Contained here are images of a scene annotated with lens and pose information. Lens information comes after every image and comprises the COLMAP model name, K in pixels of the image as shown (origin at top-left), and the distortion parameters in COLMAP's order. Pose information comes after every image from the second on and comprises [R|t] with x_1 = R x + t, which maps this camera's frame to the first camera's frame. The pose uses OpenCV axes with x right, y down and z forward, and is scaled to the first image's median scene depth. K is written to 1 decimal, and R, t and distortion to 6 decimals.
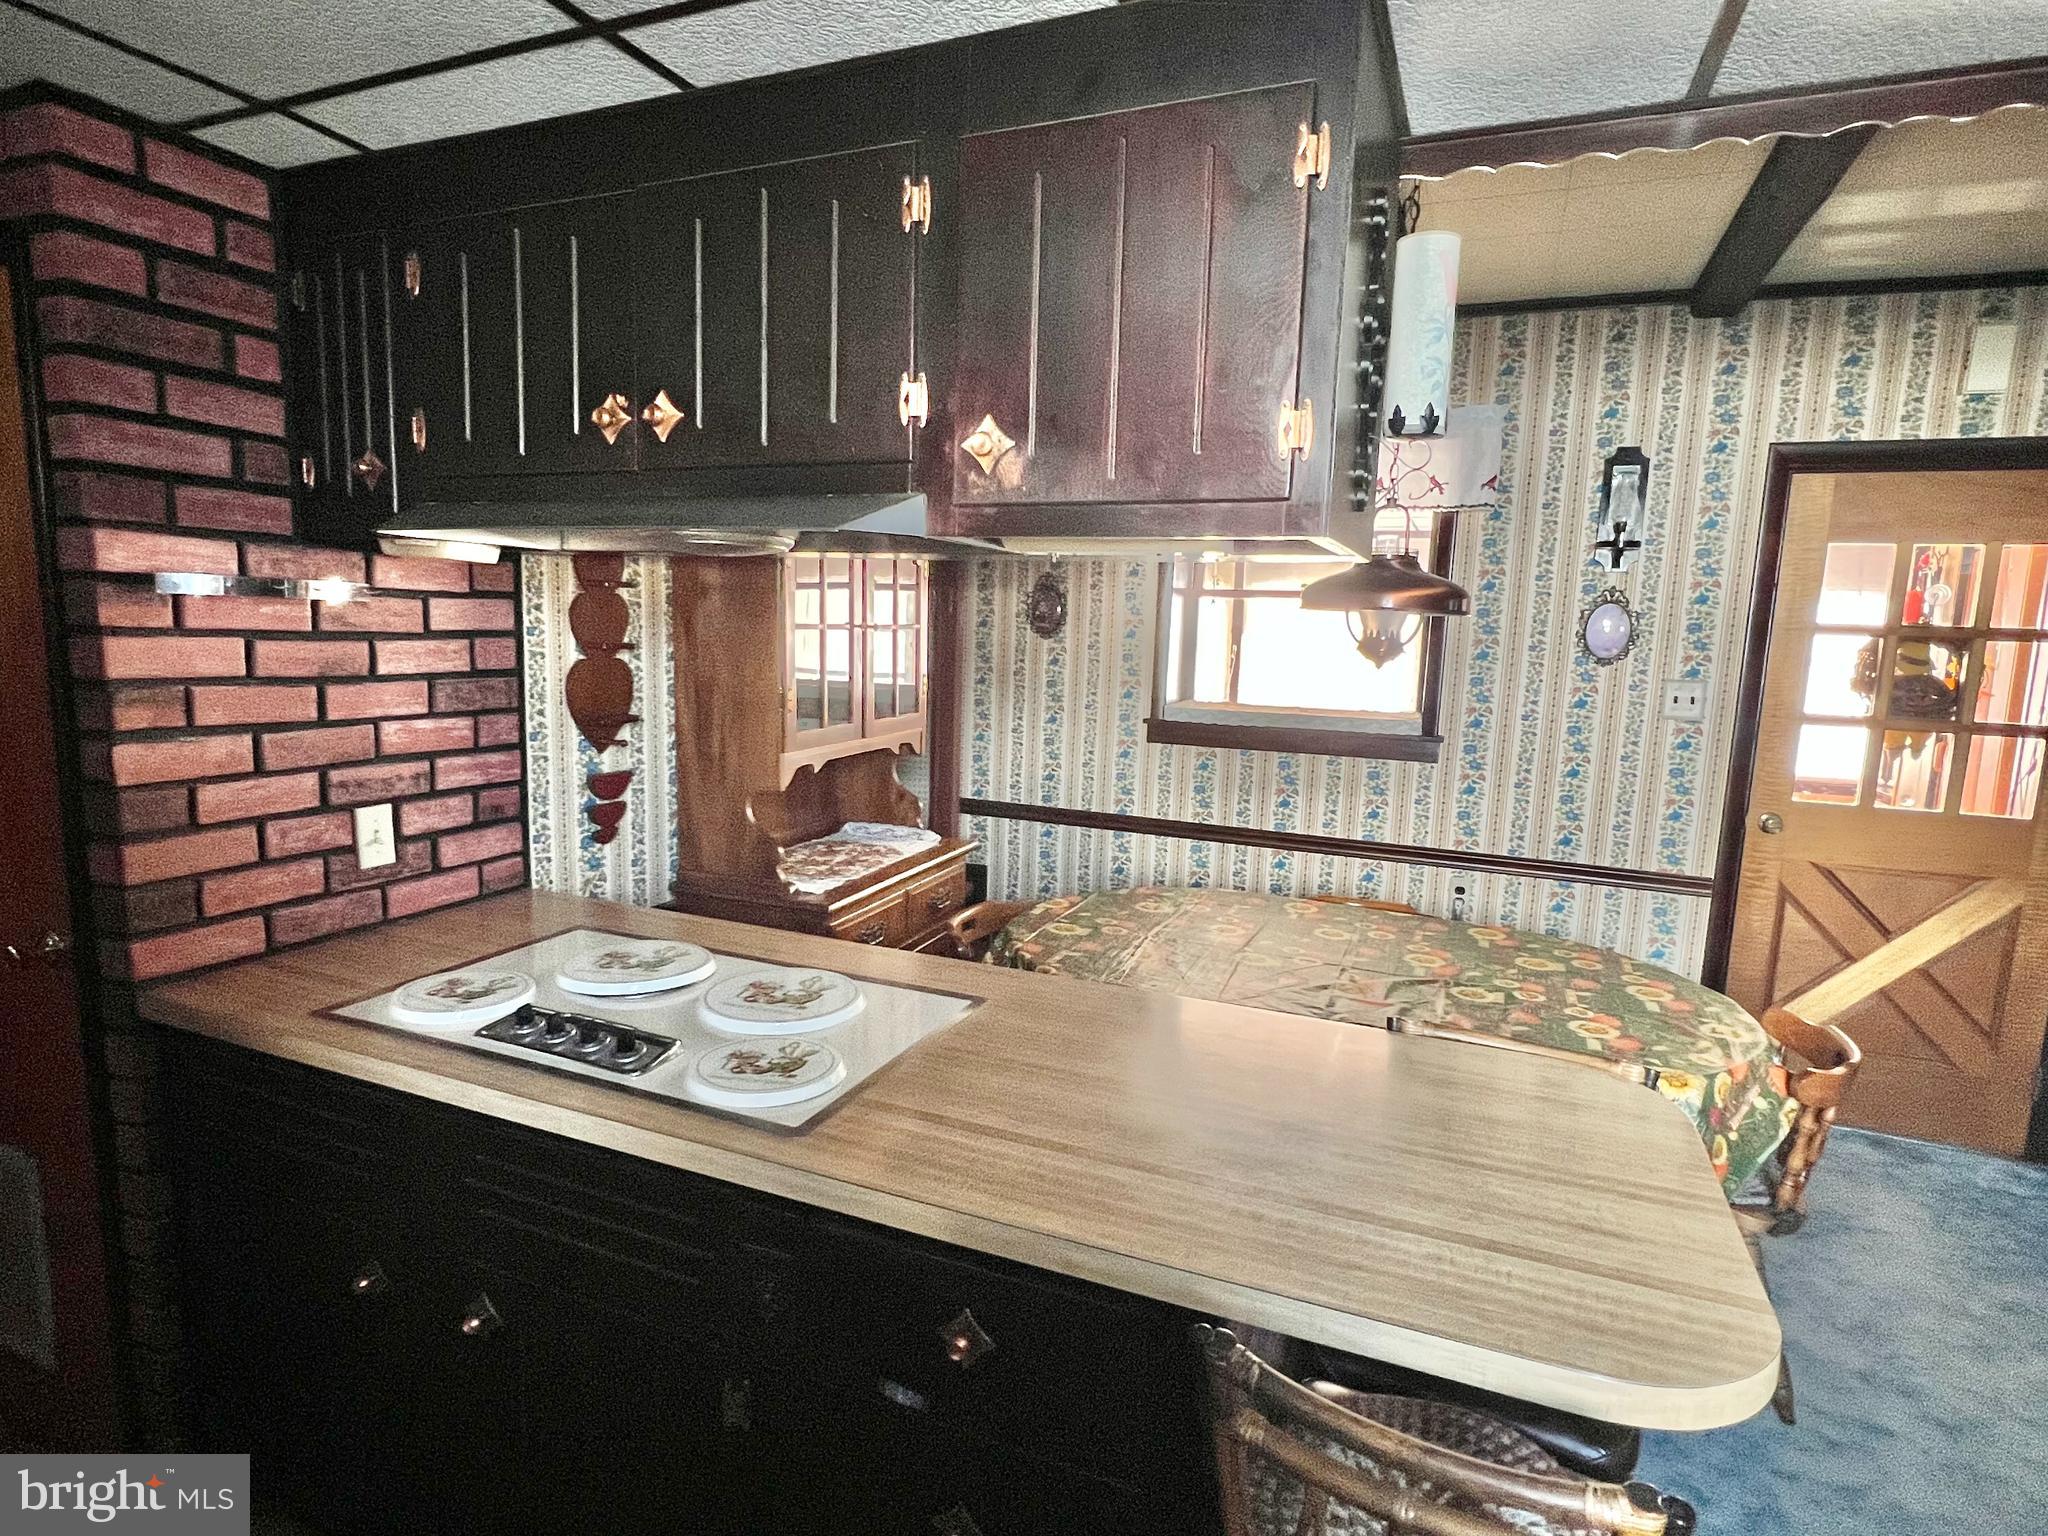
lens RADIAL K [[1099.1, 0, 1024.0], [0, 1099.1, 768.0], [0, 0, 1]] dist [-0.000687, 0.000451]
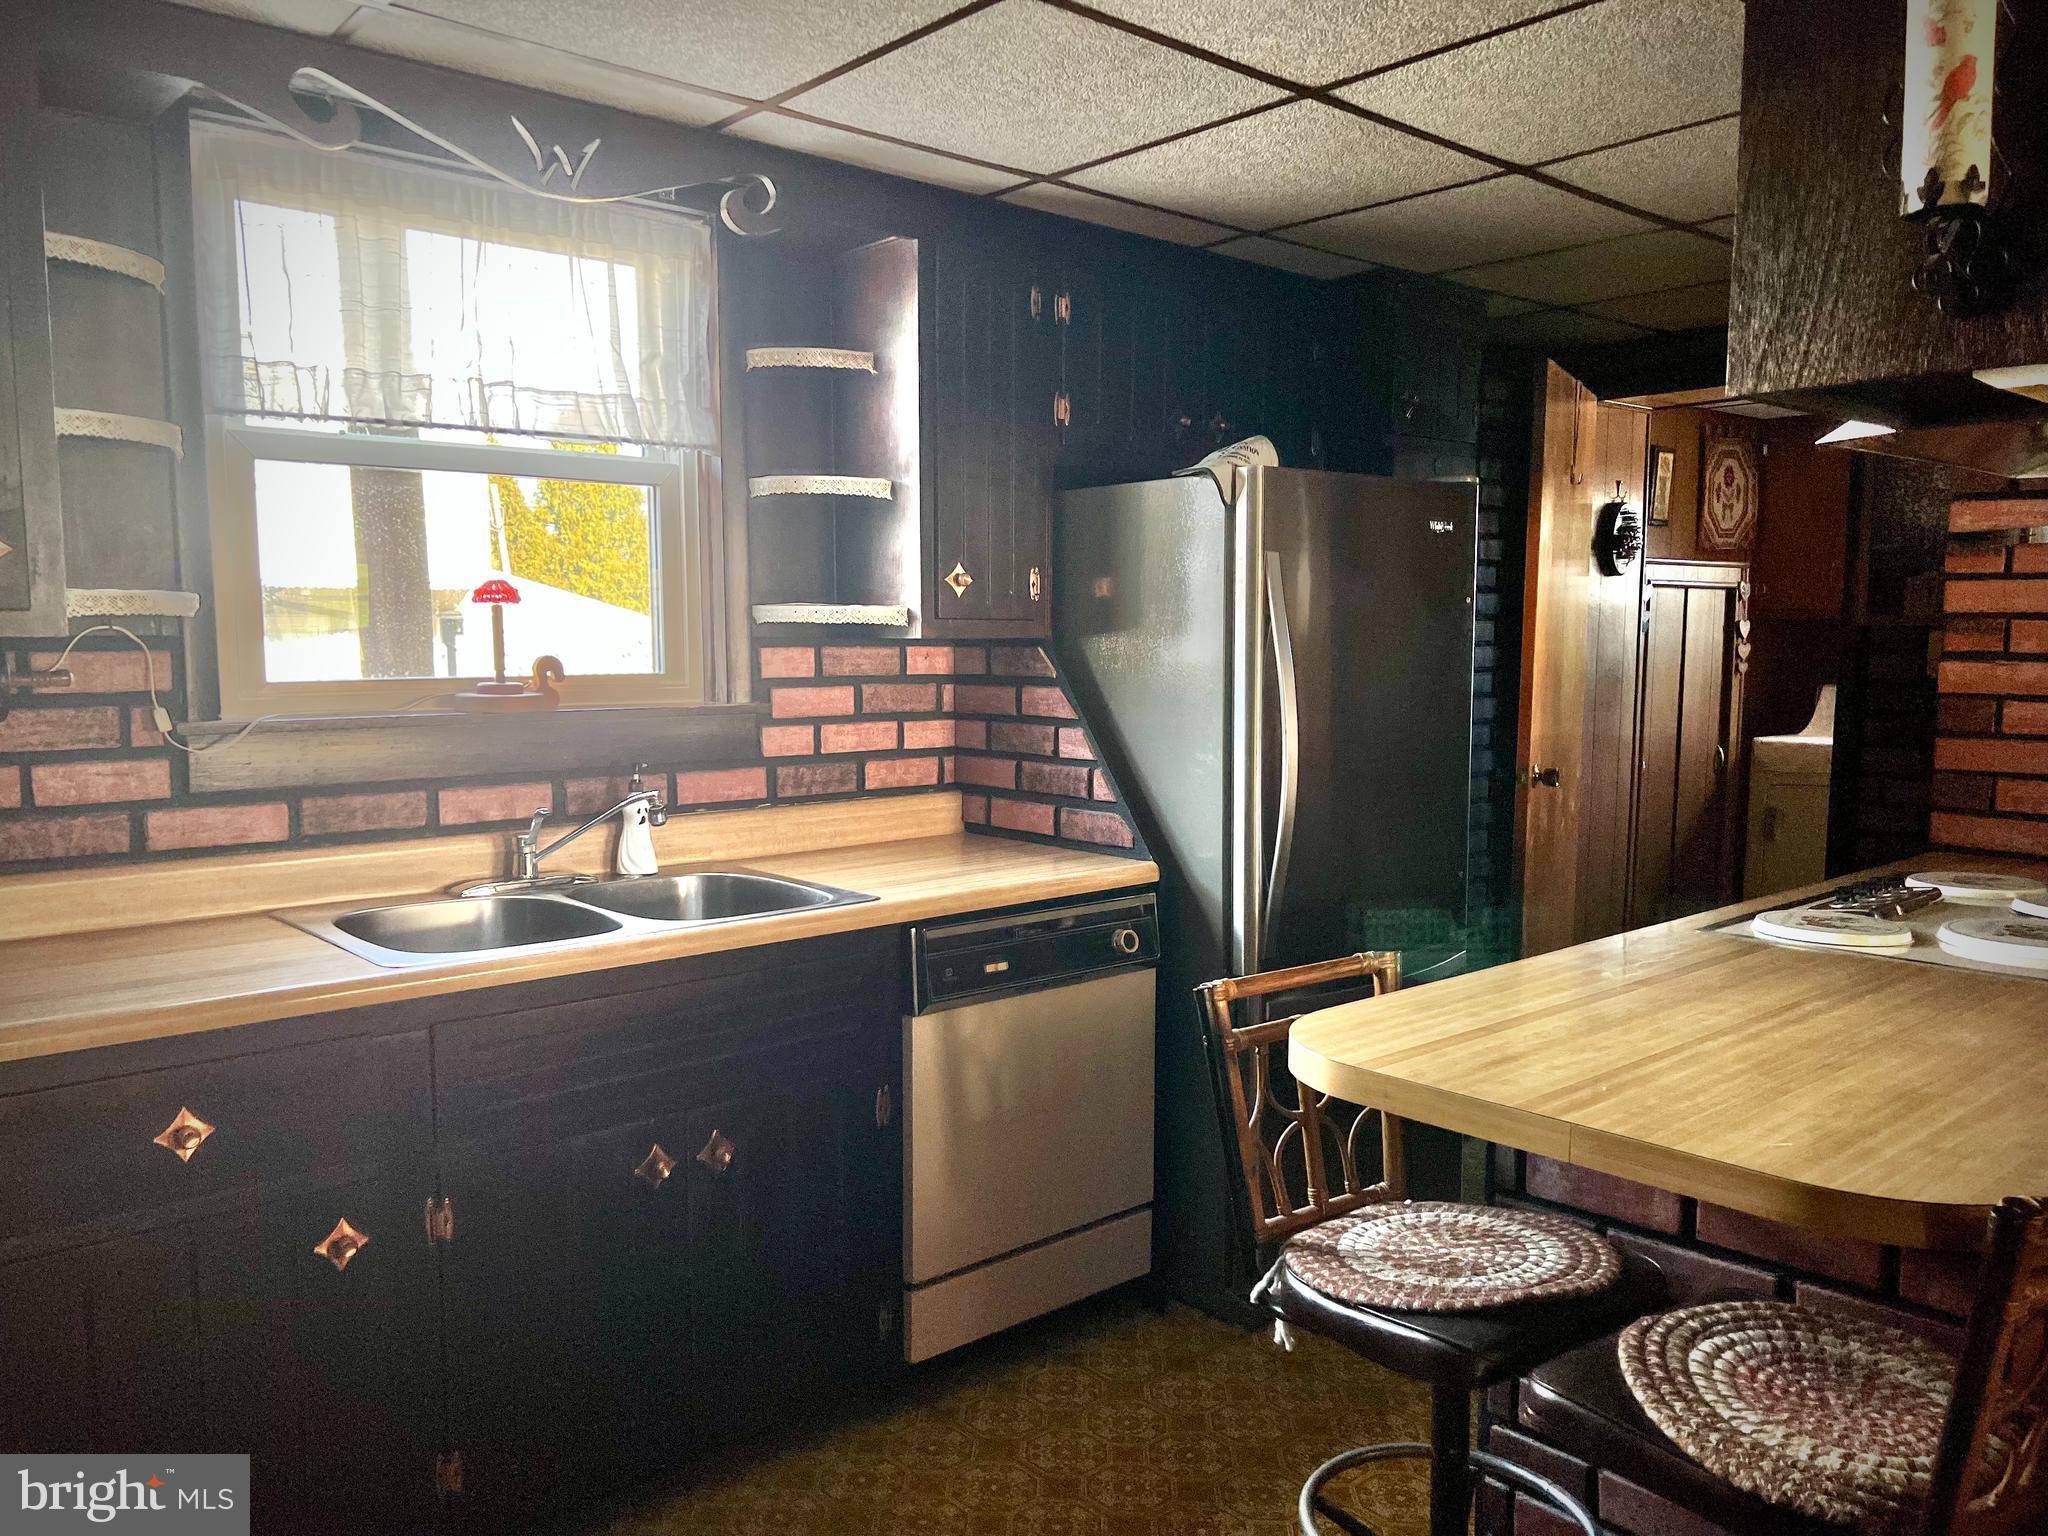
lens RADIAL K [[1545.2, 0, 1026.6], [0, 1545.2, 782.6], [0, 0, 1]] dist [0.093277, -0.143313]
pose [[-0.423511, 0.058399, -0.904007, 0.989977], [-0.133472, 0.983006, 0.126032, 0.023419], [0.896004, 0.174035, -0.408519, 0.570345]]
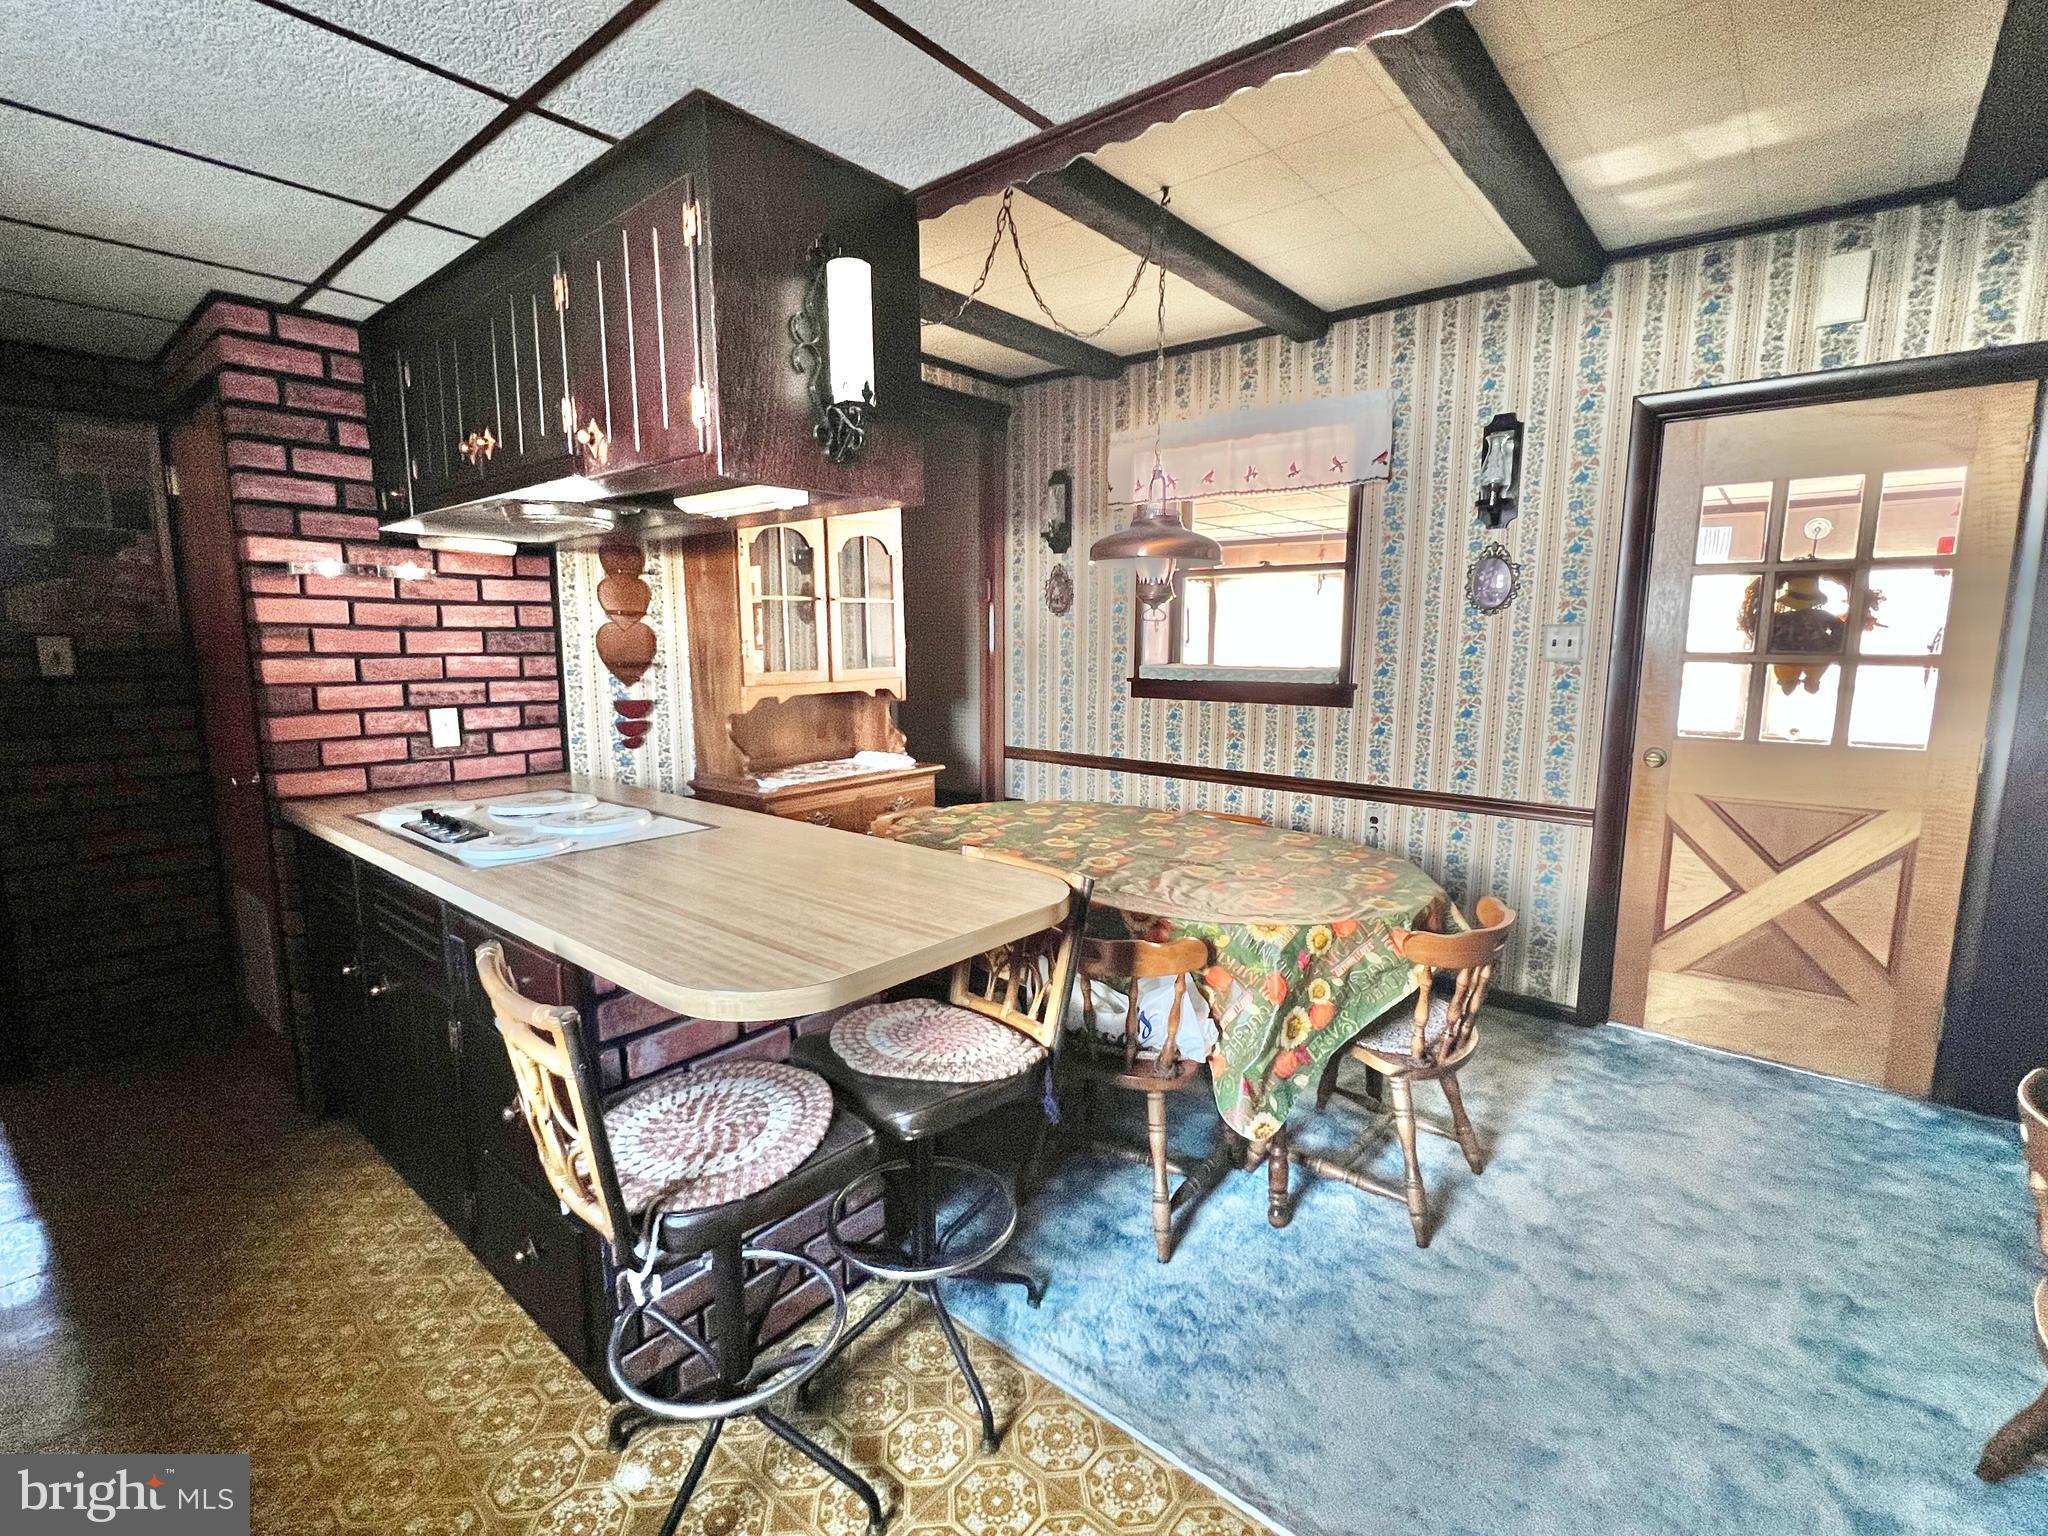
lens RADIAL K [[933.4, 0, 1025.1], [0, 933.4, 761.7], [0, 0, 1]] dist [-0.000200, -0.000194]
pose [[0.955356, 0.009048, -0.295318, 0.555707], [-0.010346, 0.999942, -0.002833, 0.095036], [0.295275, 0.005762, 0.955395, -0.047994]]
